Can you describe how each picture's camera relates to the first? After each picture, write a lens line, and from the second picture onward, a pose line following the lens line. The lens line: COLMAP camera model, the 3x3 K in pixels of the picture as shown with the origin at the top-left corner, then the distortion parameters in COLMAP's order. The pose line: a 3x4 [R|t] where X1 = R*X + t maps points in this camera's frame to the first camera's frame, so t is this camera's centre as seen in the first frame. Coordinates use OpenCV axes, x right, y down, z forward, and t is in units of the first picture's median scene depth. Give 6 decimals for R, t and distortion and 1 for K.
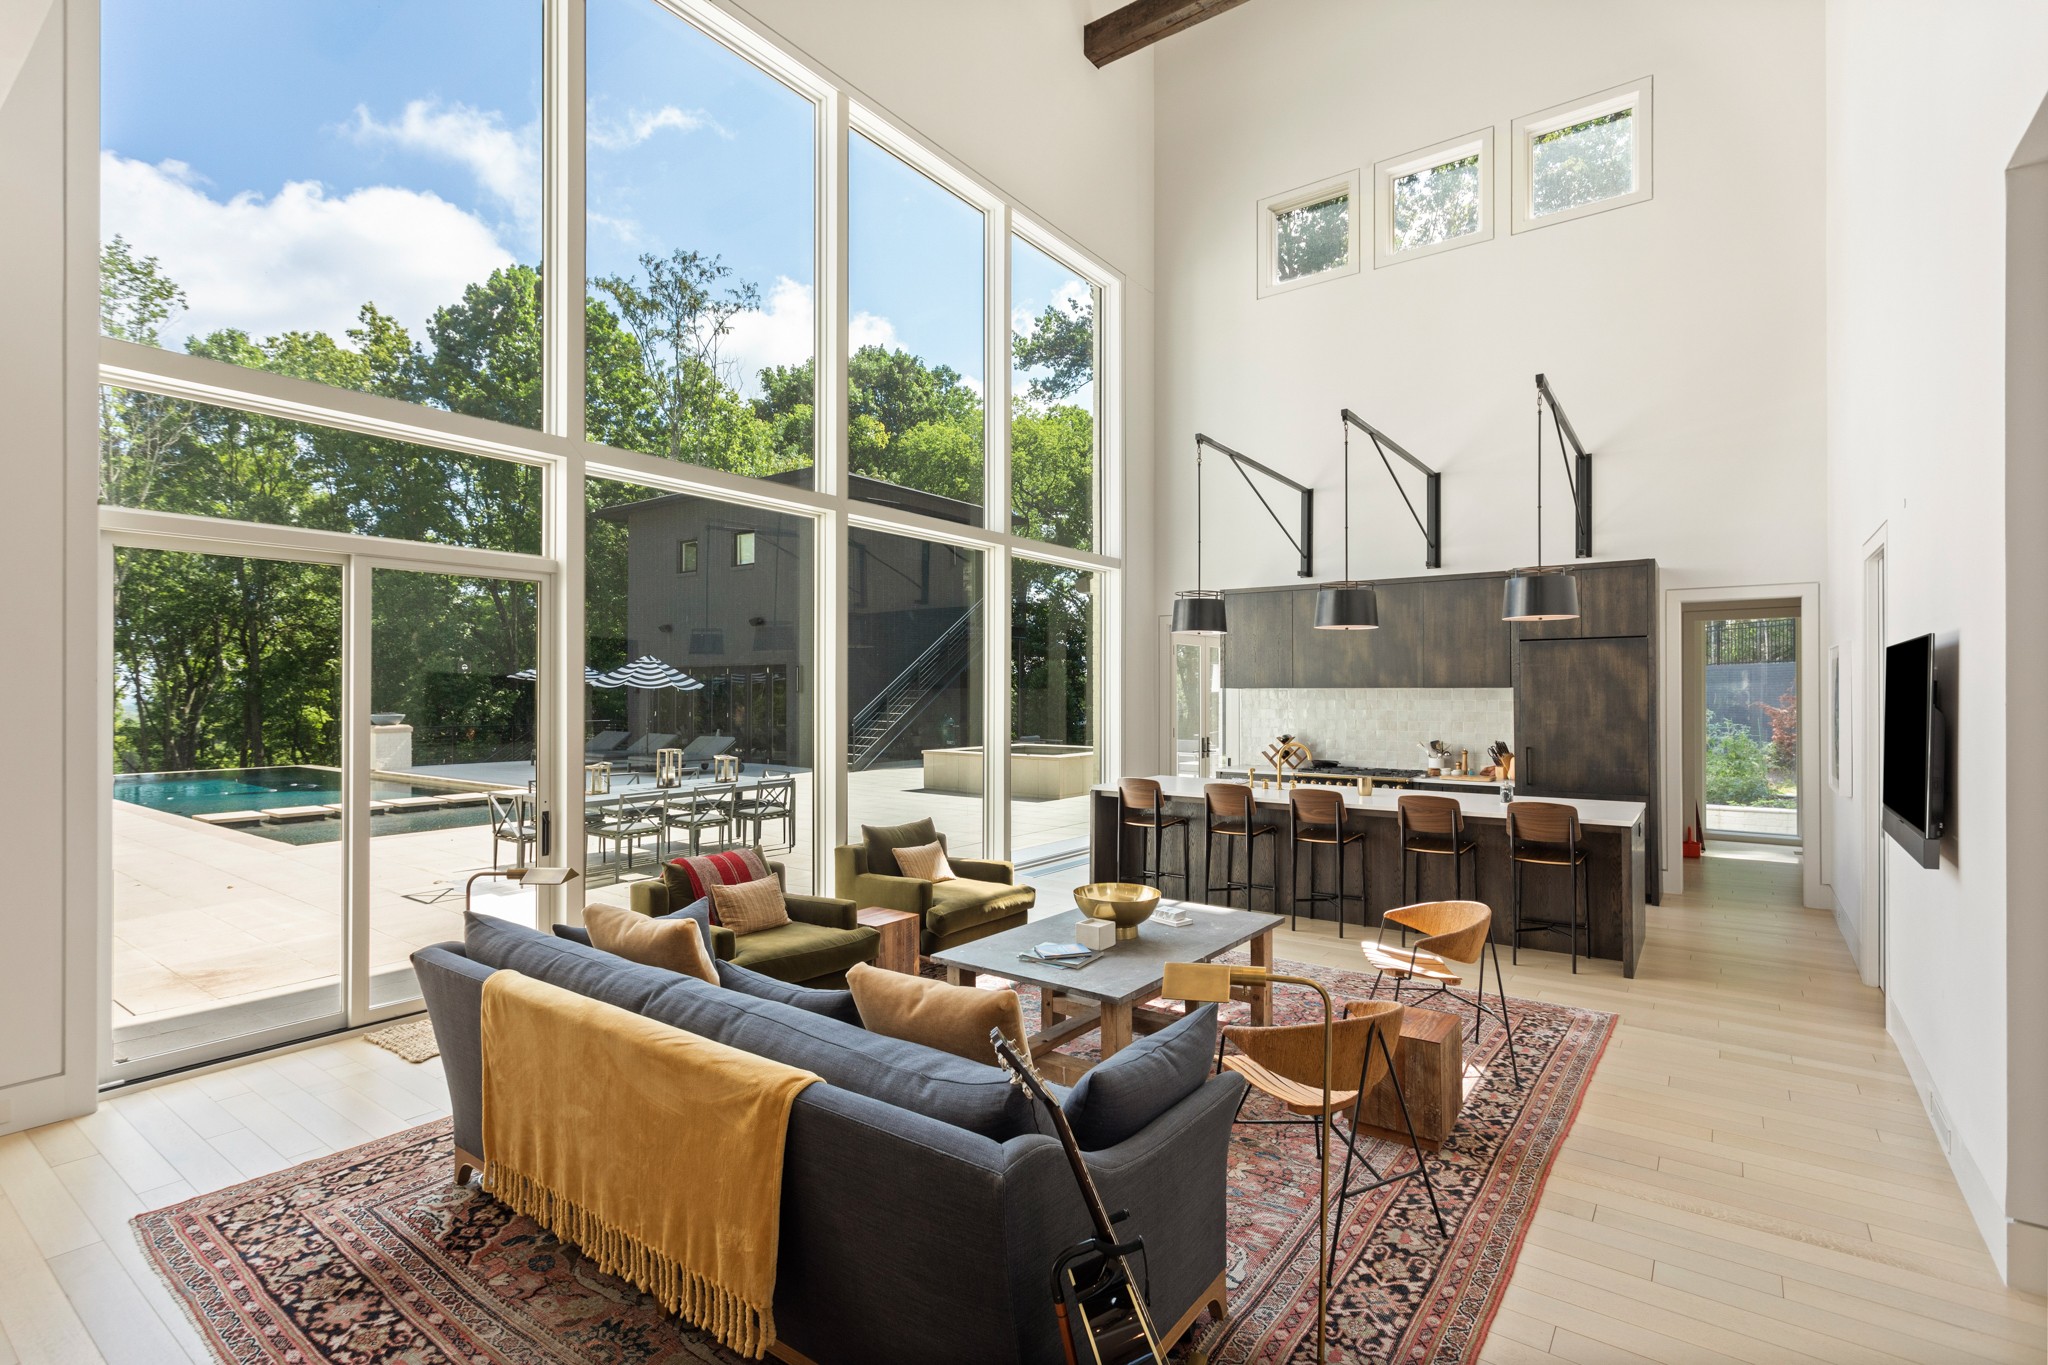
lens RADIAL K [[975.8, 0, 1024.0], [0, 975.8, 682.5], [0, 0, 1]] dist [0.000357, 0.000273]
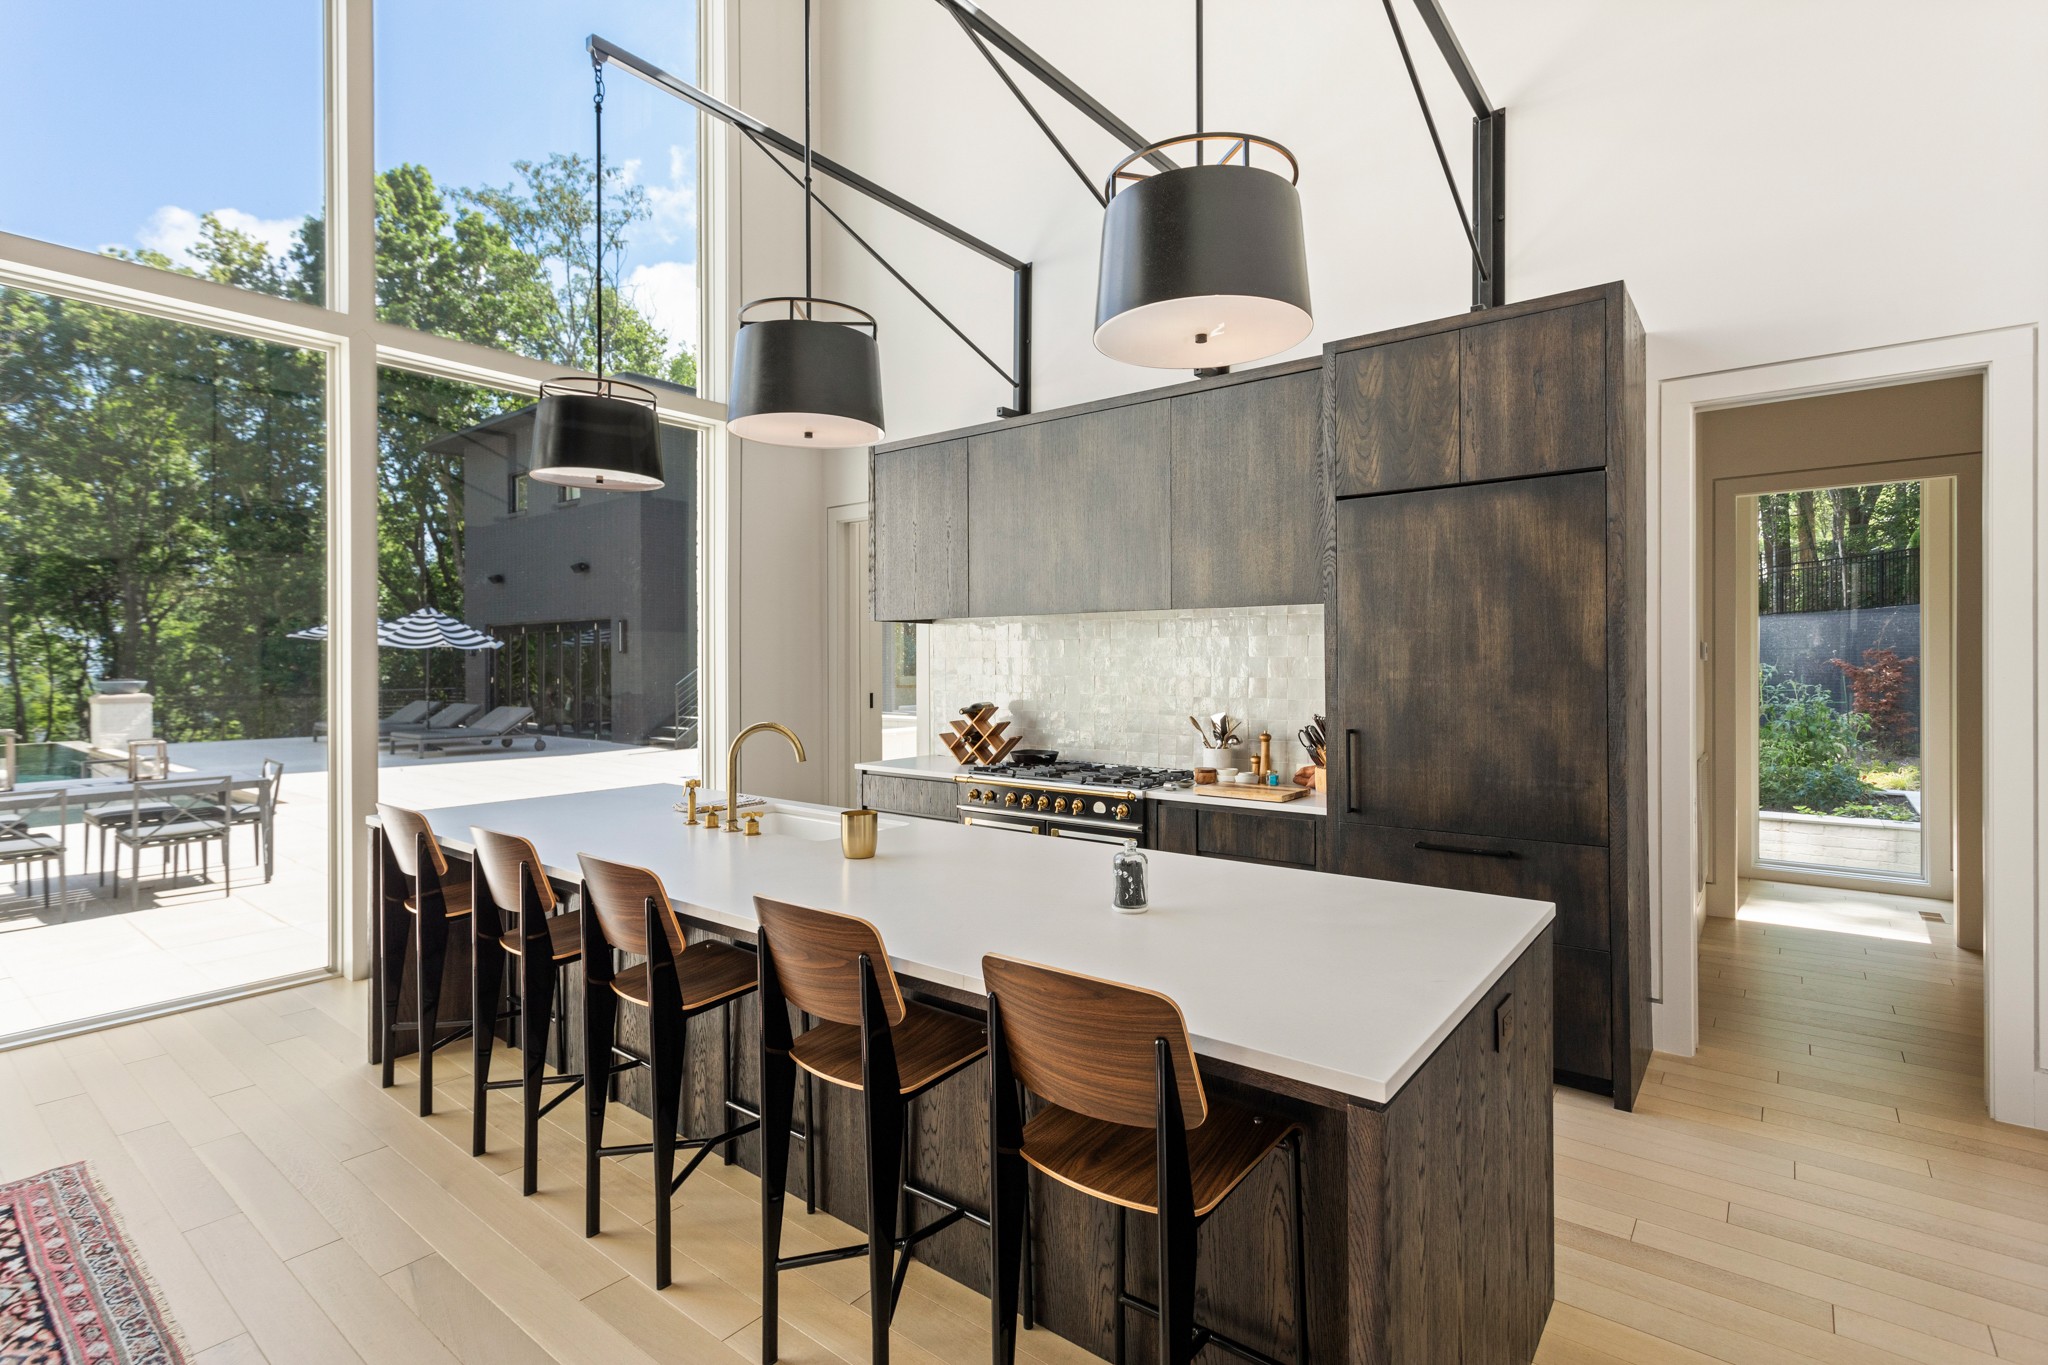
lens RADIAL K [[984.7, 0, 1022.9], [0, 984.7, 657.9], [0, 0, 1]] dist [0.003351, 0.000870]
pose [[0.999302, -0.003773, -0.037159, 0.379404], [0.004016, 0.999971, 0.006463, 0.028841], [0.037133, -0.006608, 0.999288, 0.531861]]
